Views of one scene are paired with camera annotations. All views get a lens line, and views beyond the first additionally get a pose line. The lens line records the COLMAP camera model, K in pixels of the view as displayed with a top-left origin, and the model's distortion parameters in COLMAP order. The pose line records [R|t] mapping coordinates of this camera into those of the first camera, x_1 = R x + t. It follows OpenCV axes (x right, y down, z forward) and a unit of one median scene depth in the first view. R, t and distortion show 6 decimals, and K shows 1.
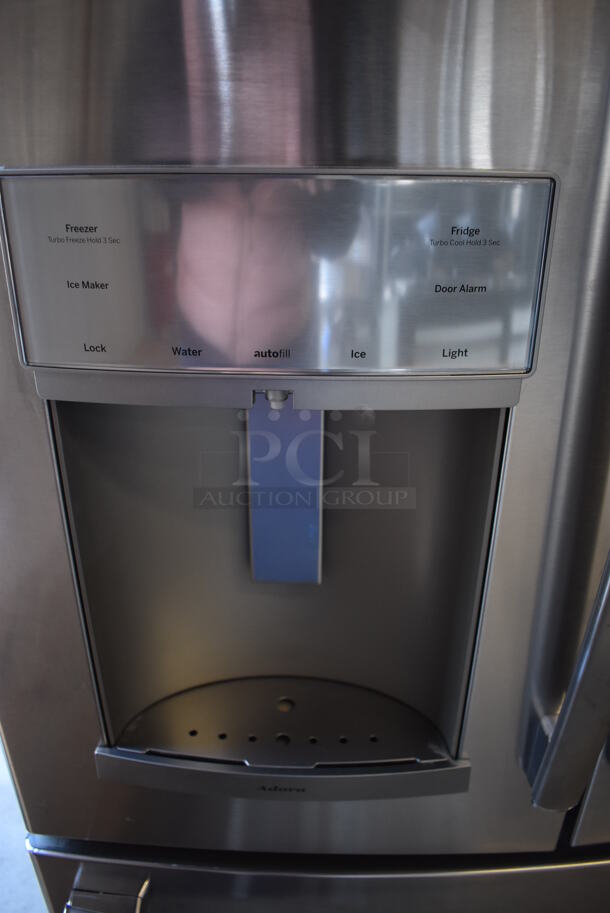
lens RADIAL K [[712.6, 0, 307.2], [0, 712.6, 465.9], [0, 0, 1]] dist [-0.097158, 0.018313]
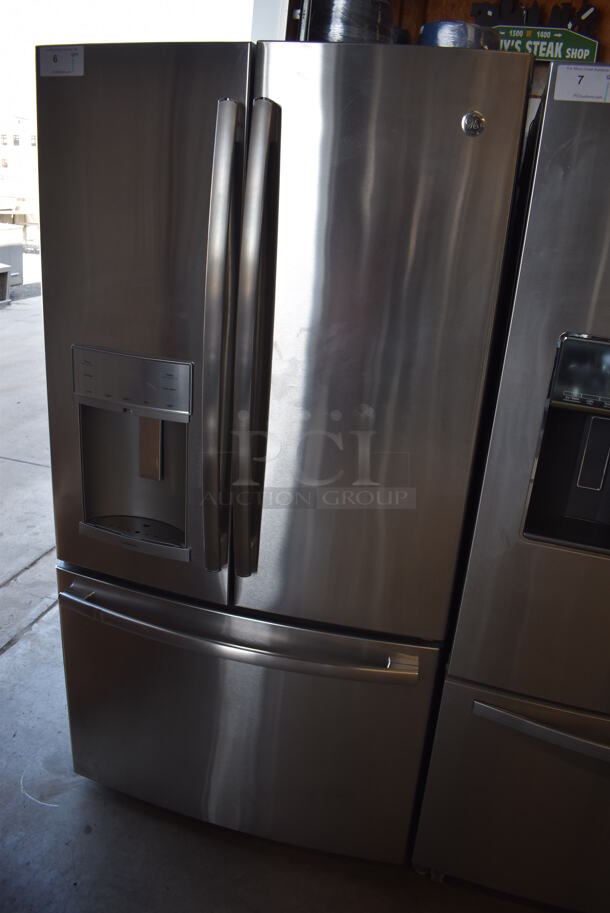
lens RADIAL K [[712.6, 0, 307.2], [0, 712.6, 465.9], [0, 0, 1]] dist [-0.097158, 0.018313]
pose [[0.955454, 0.166418, -0.243748, 1.312449], [-0.187721, 0.979949, -0.066783, 0.188117], [0.227747, 0.109565, 0.967536, -1.724660]]
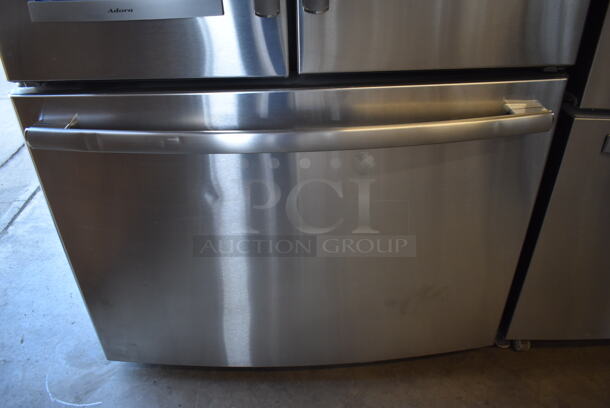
lens RADIAL K [[476.1, 0, 305.0], [0, 476.1, 204.0], [0, 0, 1]] dist [-0.097158, 0.018313]
pose [[0.999828, -0.018454, 0.001806, 0.431347], [0.018063, 0.991358, 0.129936, 0.797105], [-0.004188, -0.129881, 0.991521, -0.297620]]
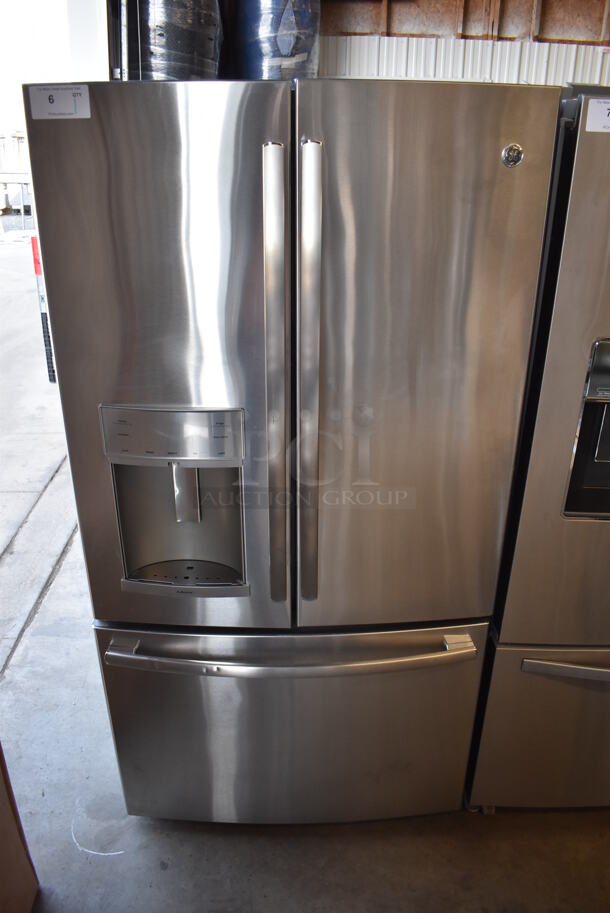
lens RADIAL K [[712.6, 0, 307.2], [0, 712.6, 465.9], [0, 0, 1]] dist [-0.097158, 0.018313]
pose [[0.999975, 0.006533, 0.002535, 0.451171], [-0.006533, 0.999979, -0.000067, -0.065976], [-0.002535, 0.000050, 0.999997, -1.908889]]
